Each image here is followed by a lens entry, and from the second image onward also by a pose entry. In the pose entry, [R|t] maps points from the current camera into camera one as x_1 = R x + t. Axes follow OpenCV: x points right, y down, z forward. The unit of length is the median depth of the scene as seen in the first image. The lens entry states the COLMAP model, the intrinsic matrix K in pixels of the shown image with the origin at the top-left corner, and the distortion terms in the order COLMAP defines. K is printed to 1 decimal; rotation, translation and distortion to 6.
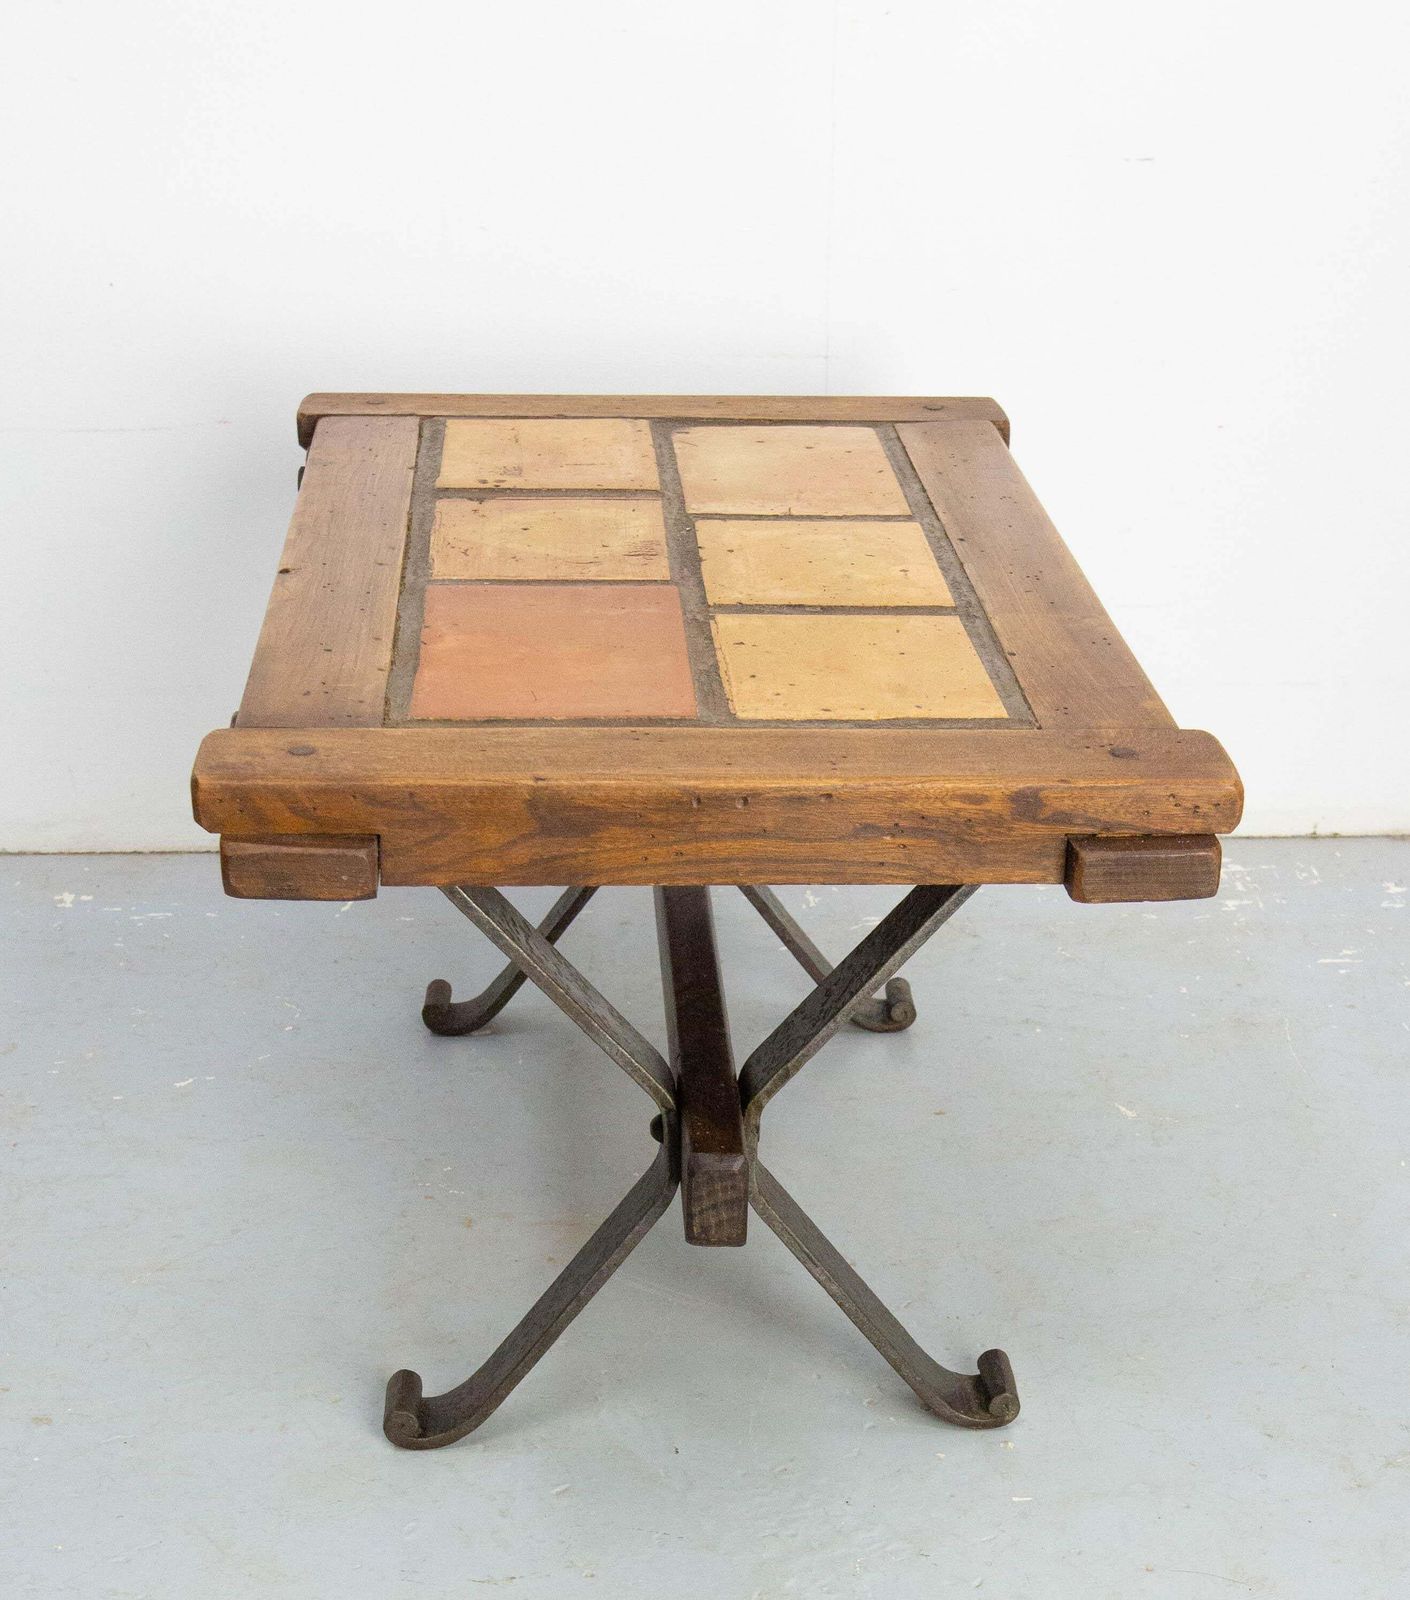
lens RADIAL K [[2903.0, 0, 874.9], [0, 2903.0, 799.9], [0, 0, 1]] dist [-0.018144, -0.051956]
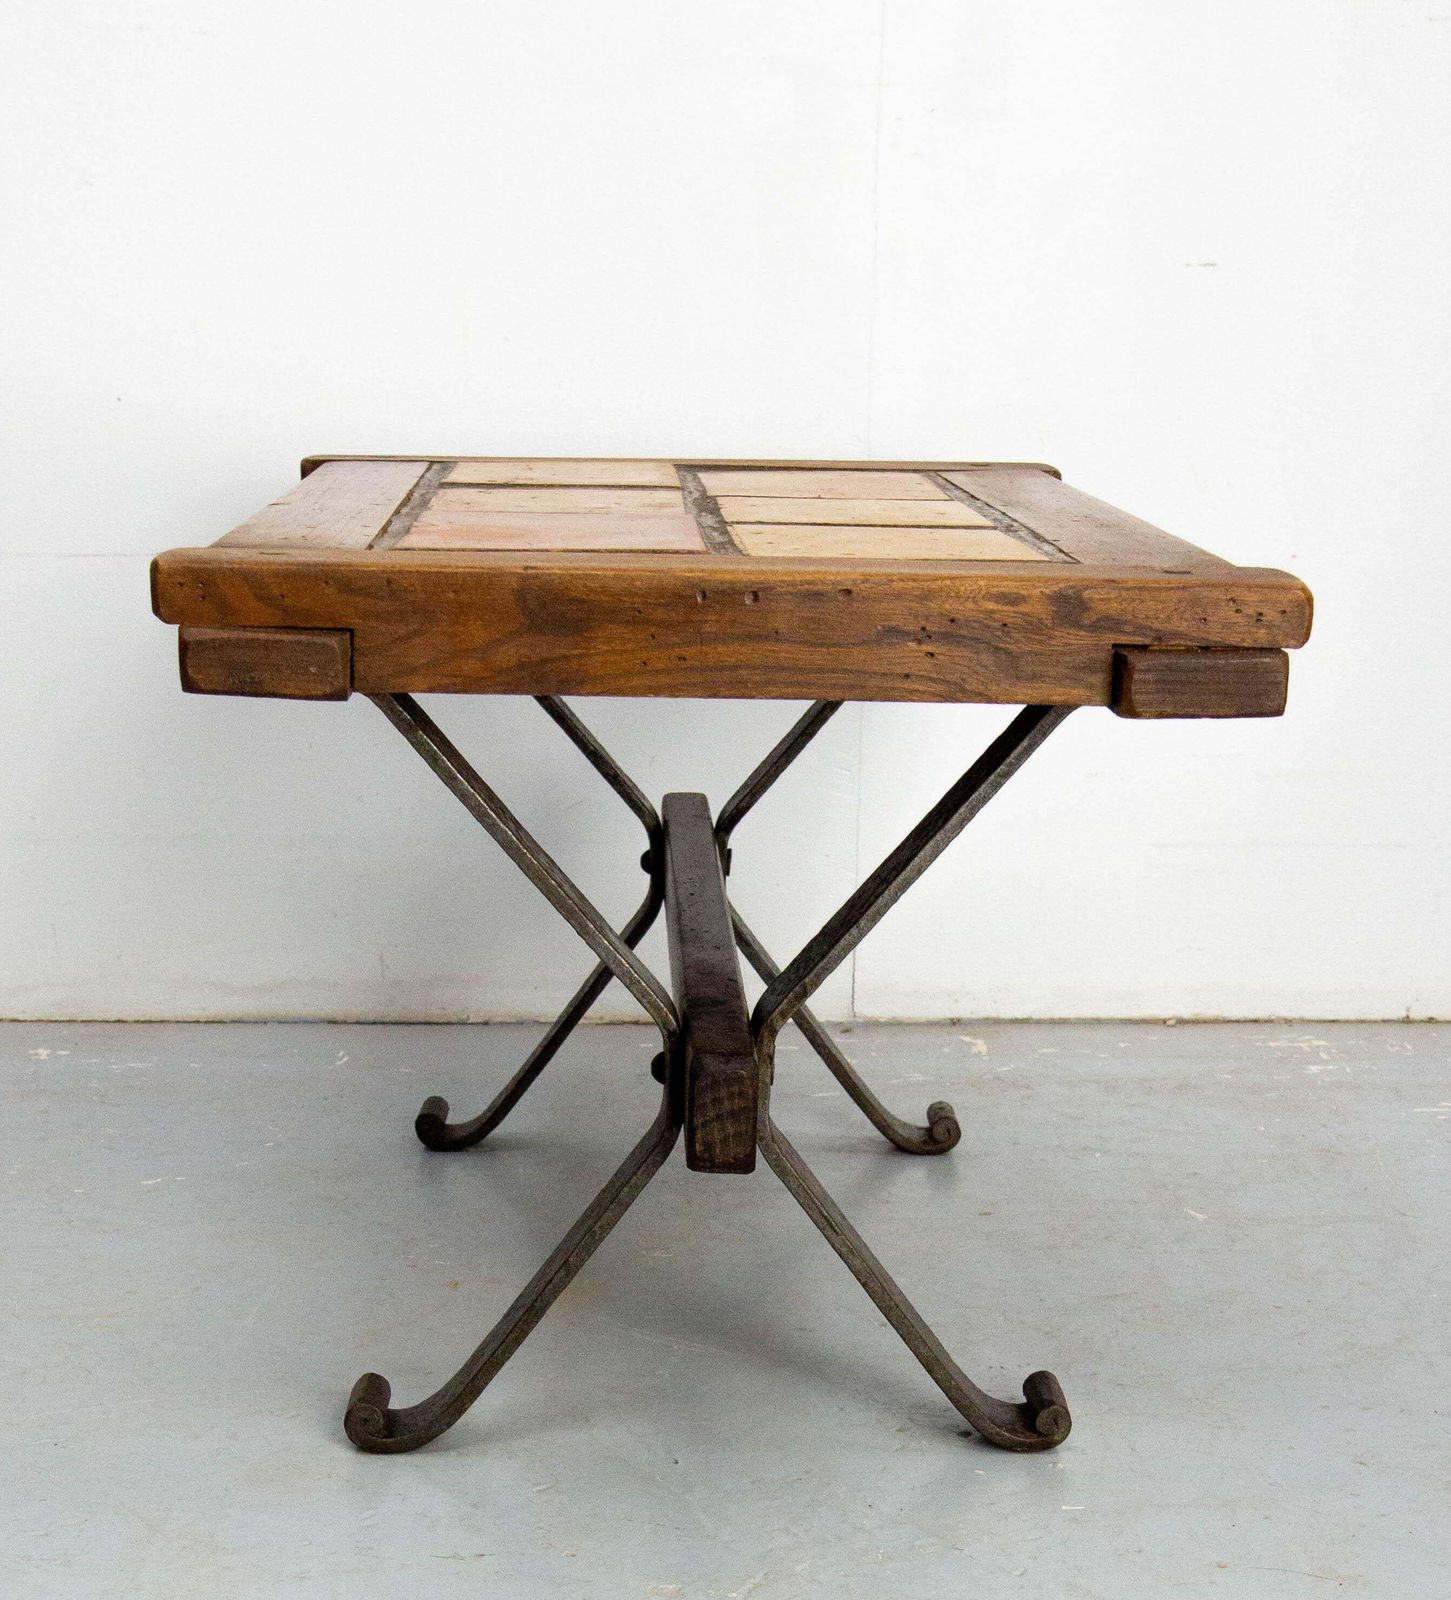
lens RADIAL K [[3085.5, 0, 726.1], [0, 3085.5, 821.9], [0, 0, 1]] dist [-0.005306, -0.371475]
pose [[0.997592, 0.002049, -0.069321, 0.012658], [-0.013589, 0.985961, -0.166422, 0.224319], [0.068006, 0.166963, 0.983615, 0.065279]]
